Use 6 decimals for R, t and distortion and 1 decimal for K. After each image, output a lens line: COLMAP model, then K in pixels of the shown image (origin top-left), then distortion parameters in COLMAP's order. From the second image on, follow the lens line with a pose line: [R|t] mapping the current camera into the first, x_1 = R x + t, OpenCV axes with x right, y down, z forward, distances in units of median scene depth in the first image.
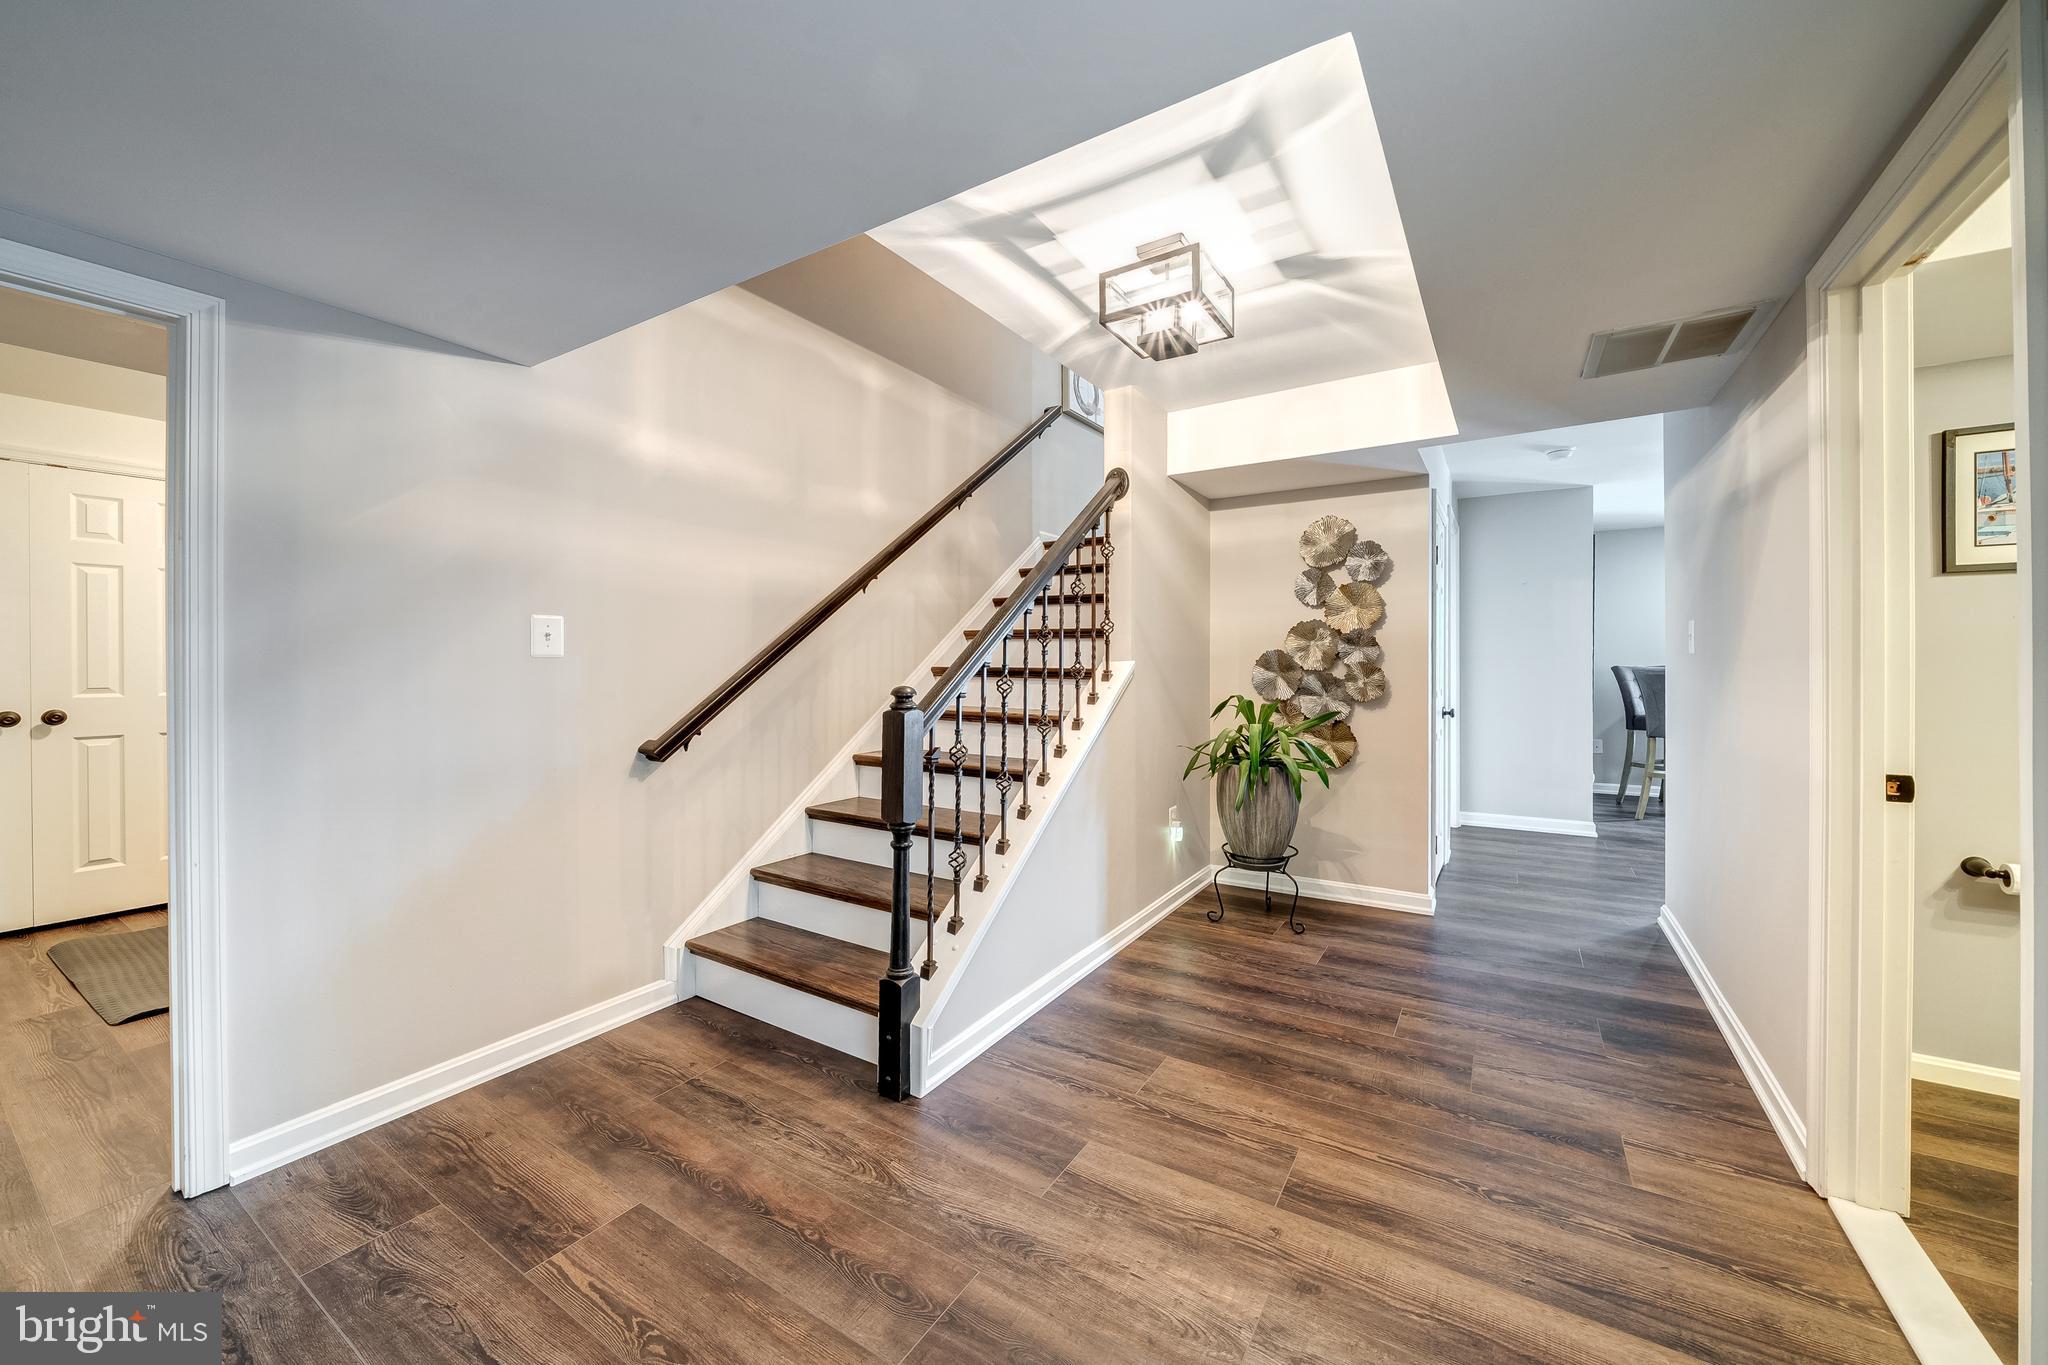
lens RADIAL K [[719.2, 0, 1026.4], [0, 719.2, 670.8], [0, 0, 1]] dist [0.000185, 0.000038]
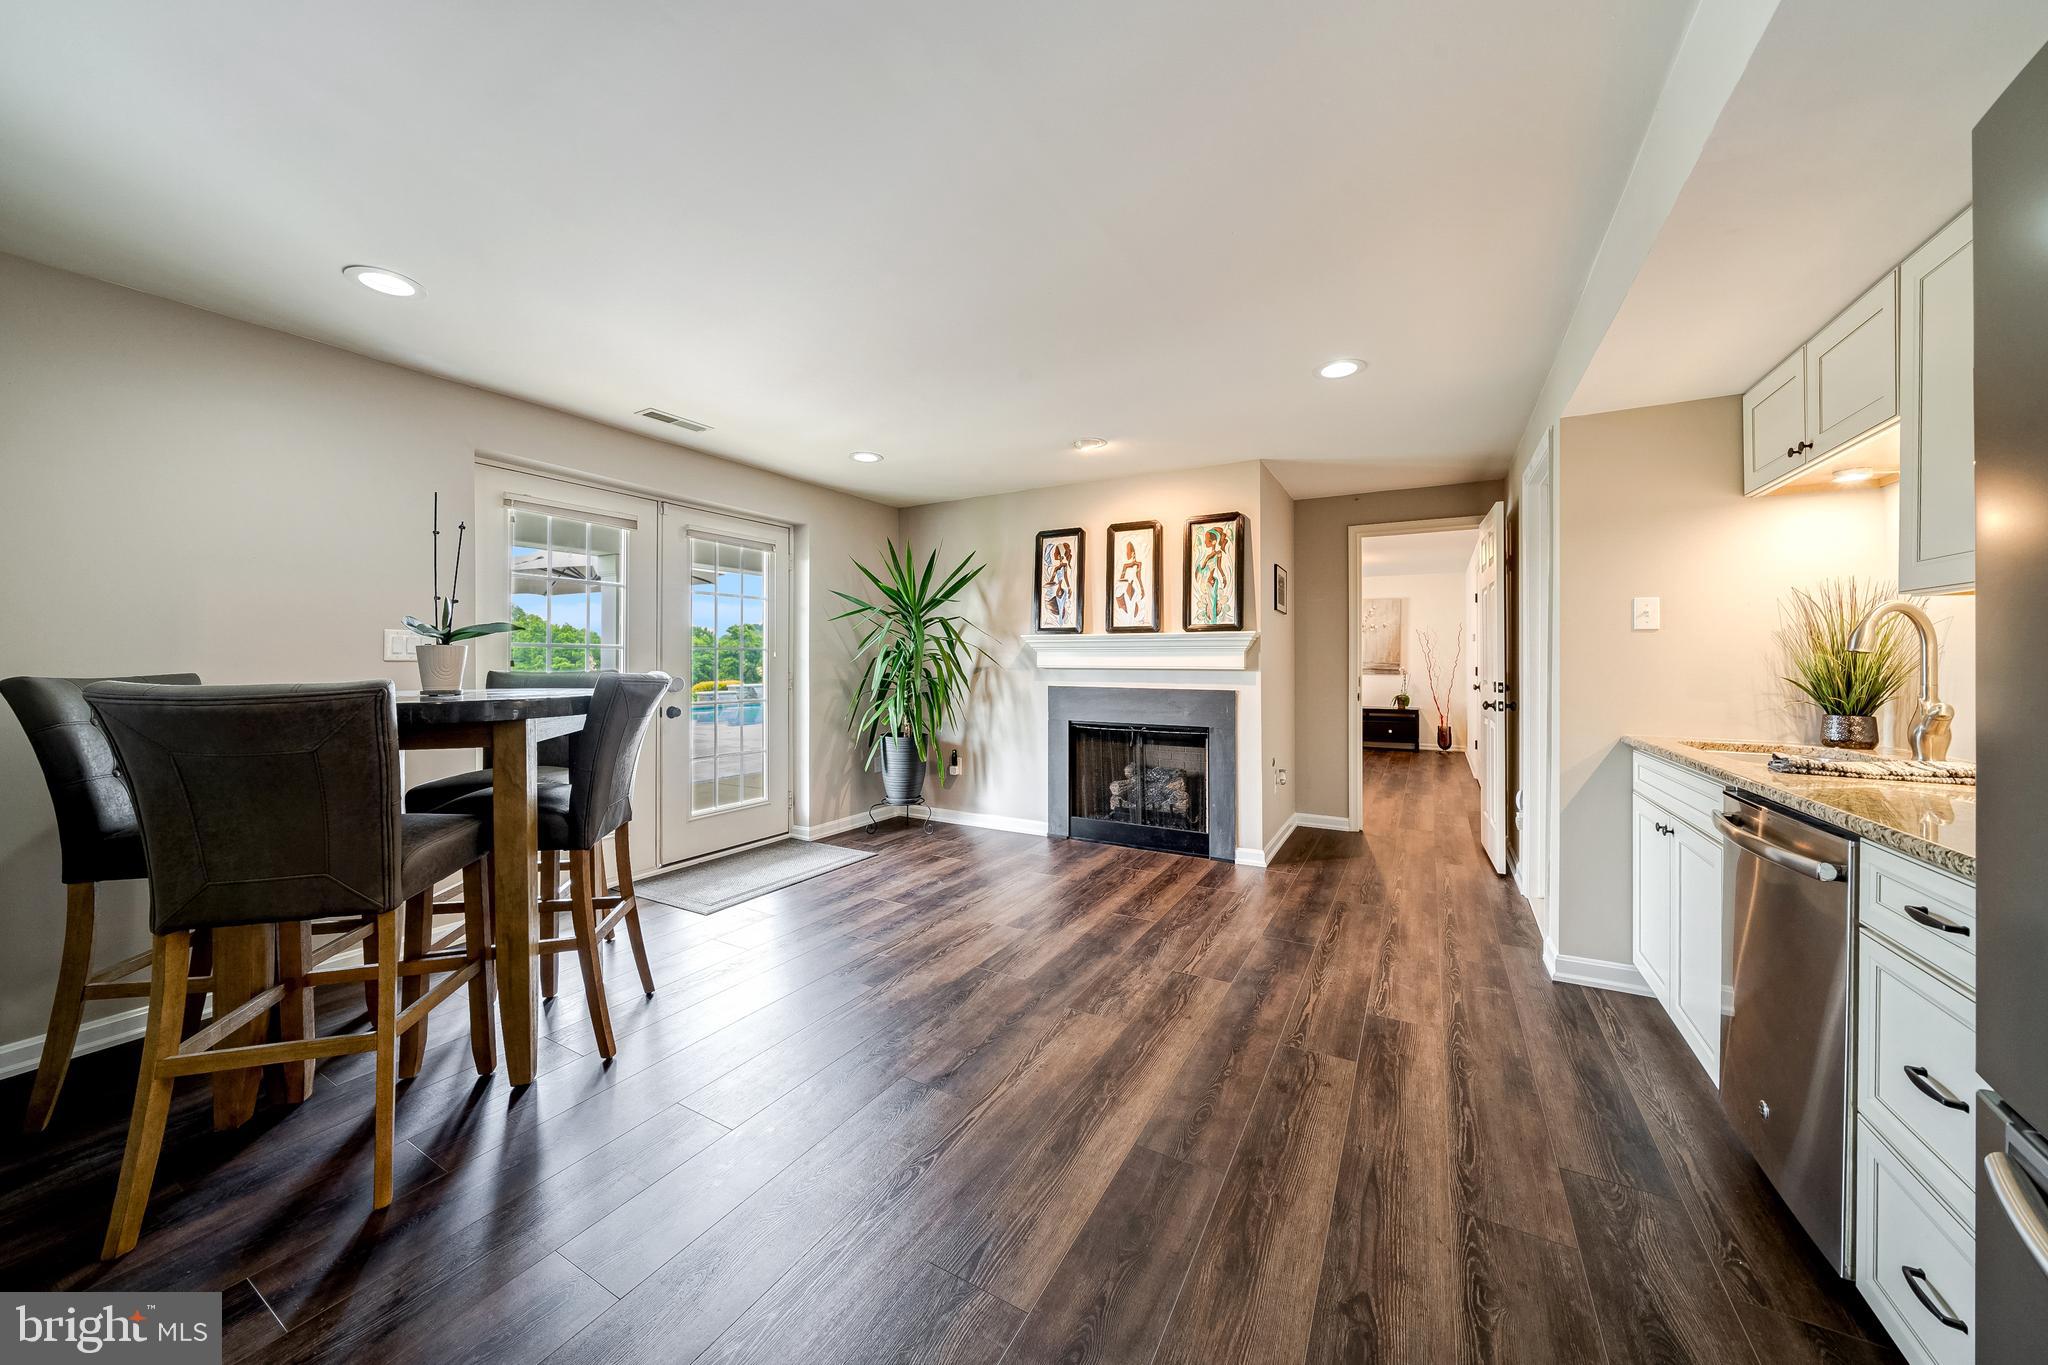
lens RADIAL K [[719.2, 0, 1026.4], [0, 719.2, 670.8], [0, 0, 1]] dist [0.000185, 0.000038]
pose [[-0.058955, -0.000916, 0.998260, 0.461092], [0.005332, 0.999985, 0.001233, -0.013150], [-0.998246, 0.005396, -0.058949, 0.559570]]
